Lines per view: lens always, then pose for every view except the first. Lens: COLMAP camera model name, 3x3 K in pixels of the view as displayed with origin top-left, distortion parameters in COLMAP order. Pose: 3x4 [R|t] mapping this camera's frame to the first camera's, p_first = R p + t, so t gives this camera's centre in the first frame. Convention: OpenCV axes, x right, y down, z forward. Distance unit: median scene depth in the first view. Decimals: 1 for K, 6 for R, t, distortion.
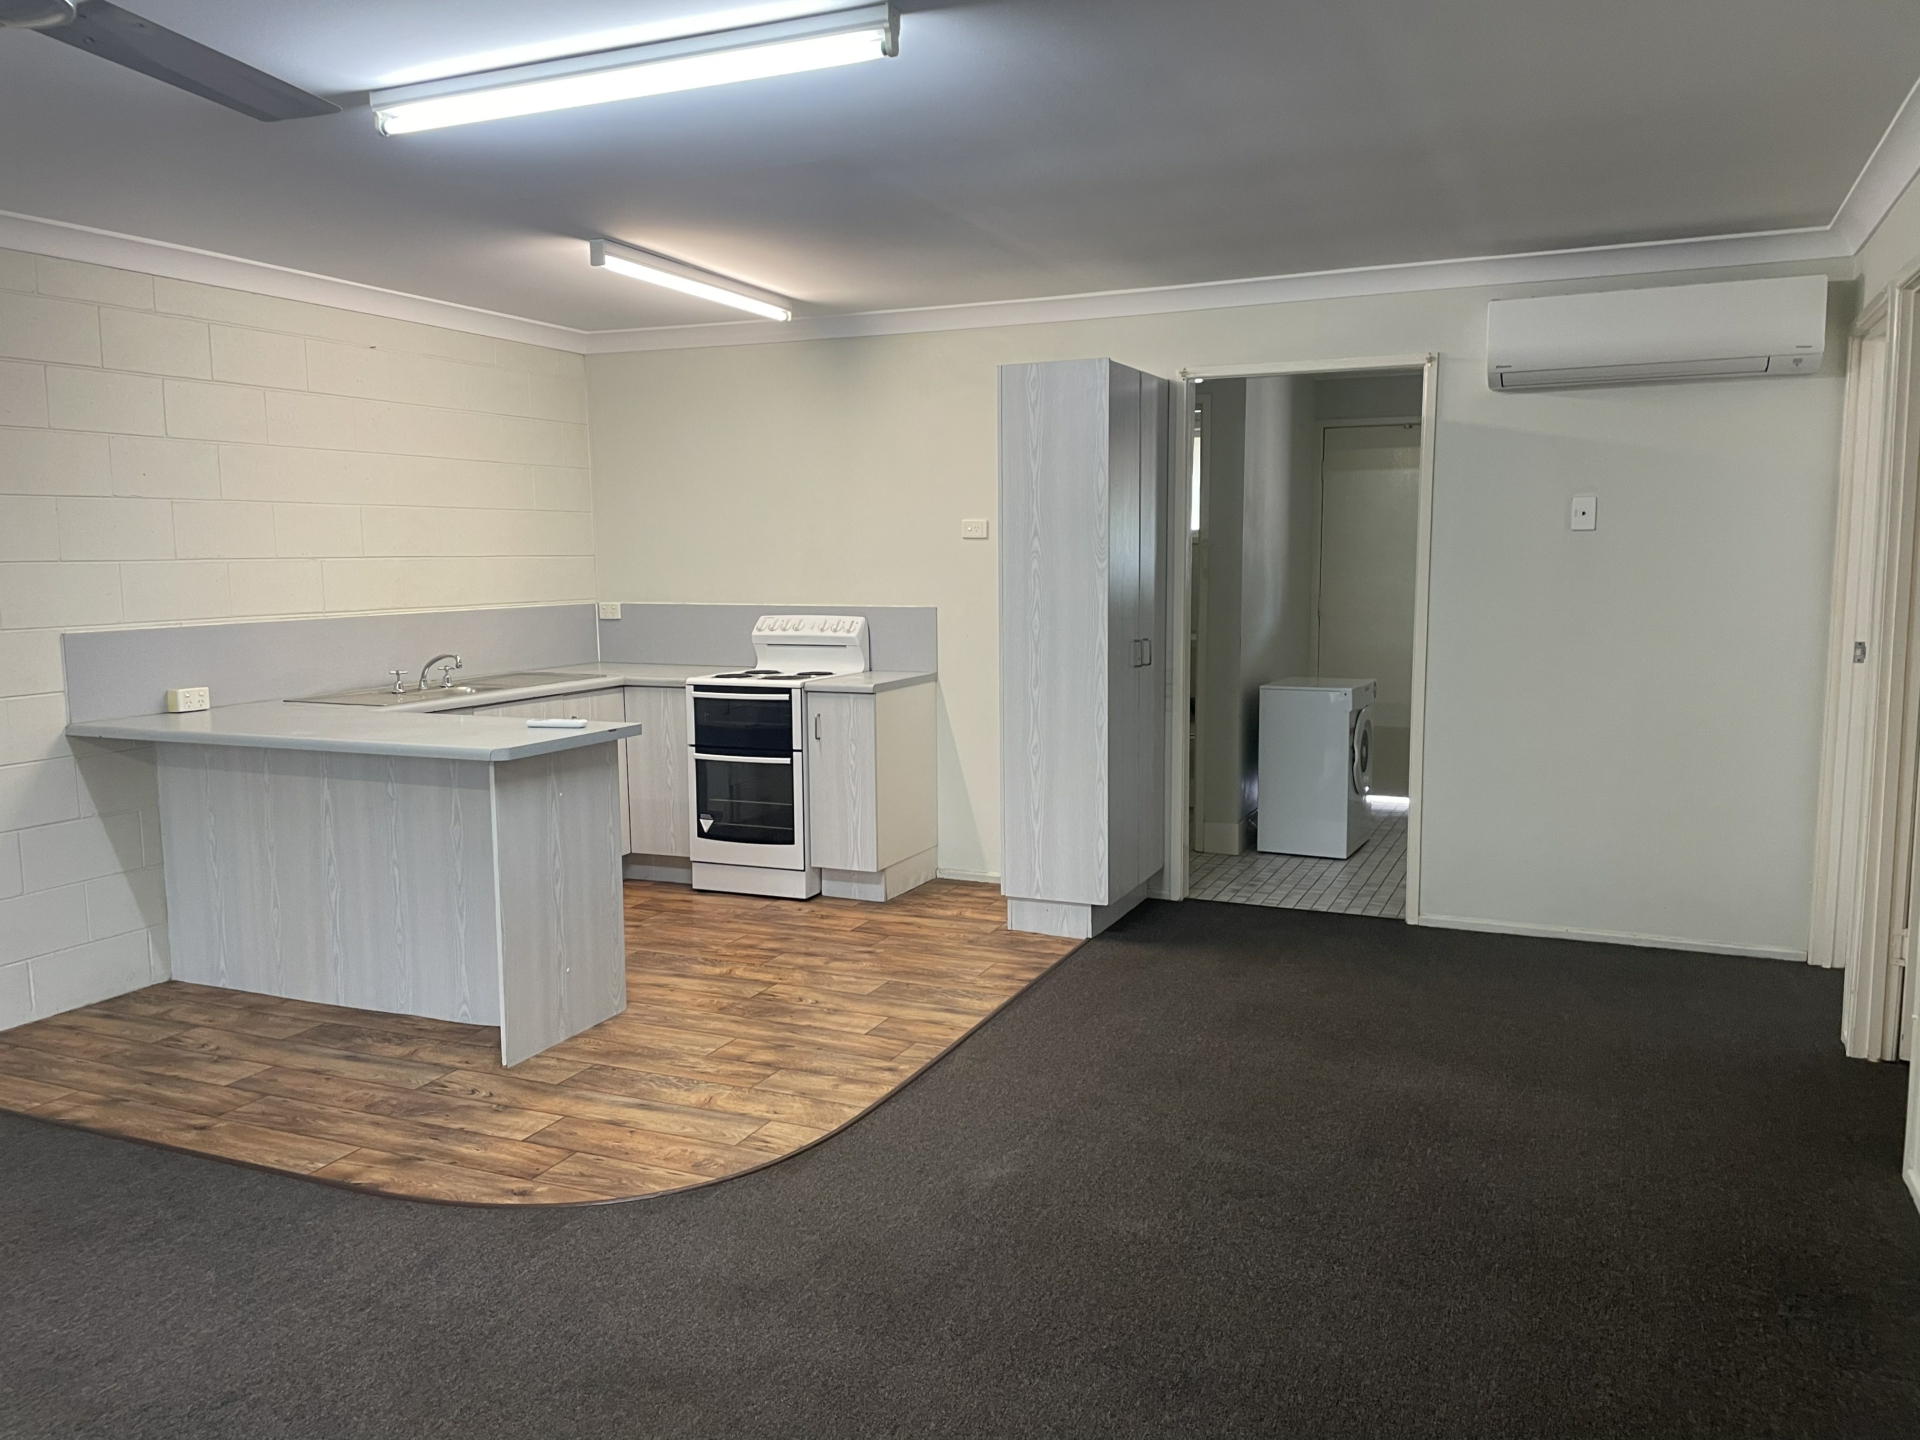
lens RADIAL K [[1445.6, 0, 959.0], [0, 1445.6, 686.2], [0, 0, 1]] dist [0.092673, -0.116241]
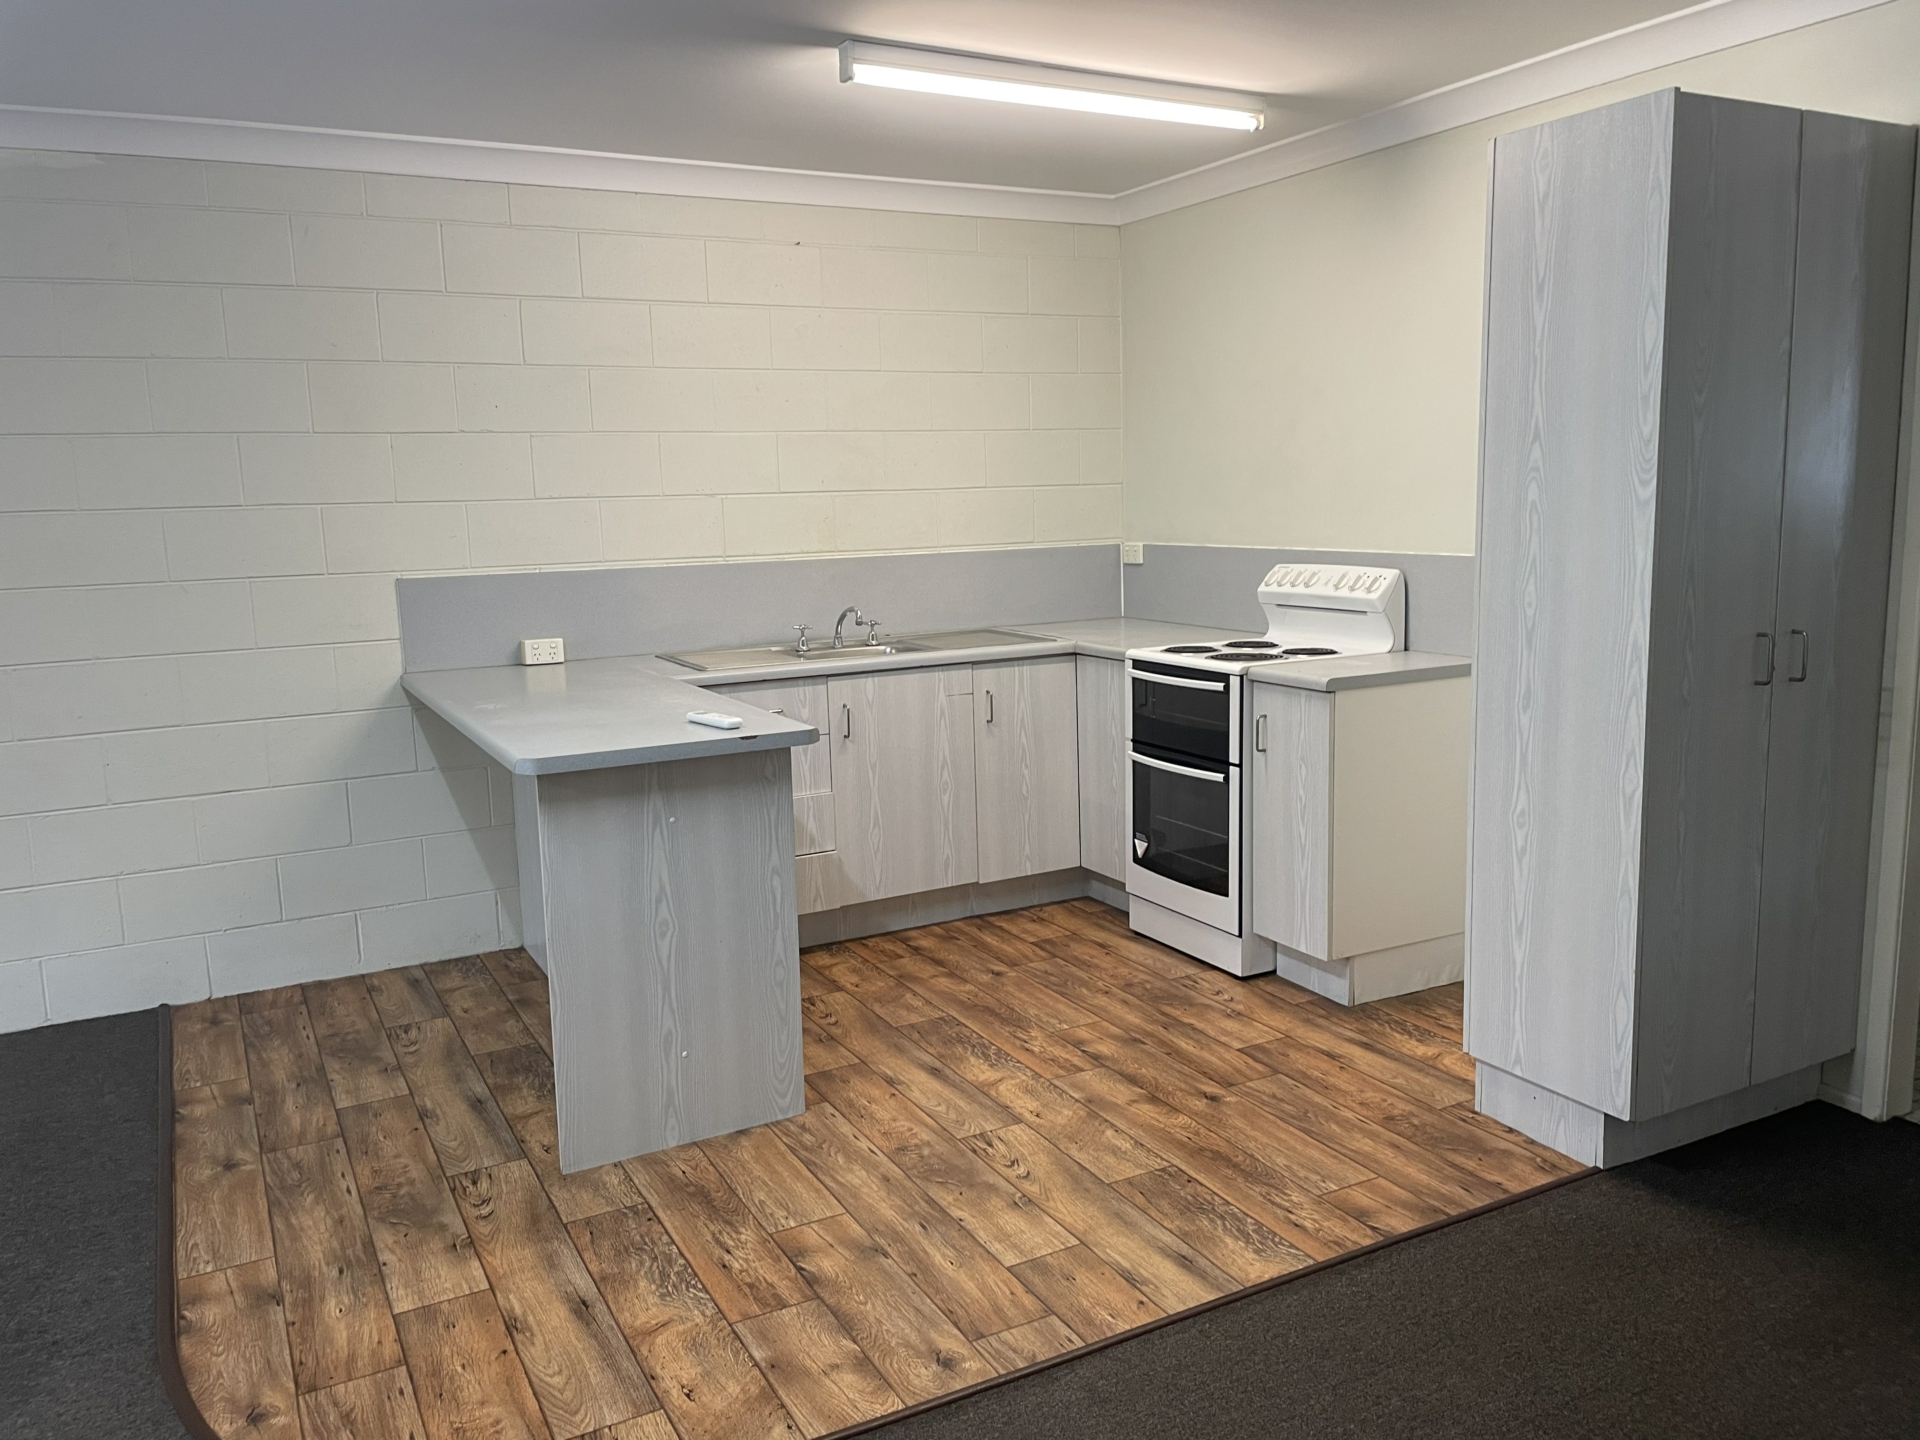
lens RADIAL K [[1445.6, 0, 959.0], [0, 1445.6, 686.2], [0, 0, 1]] dist [0.092673, -0.116241]
pose [[0.784169, 0.073279, -0.616206, 0.235938], [-0.038523, 0.996836, 0.069521, -0.040615], [0.619351, -0.030778, 0.784511, 0.421982]]
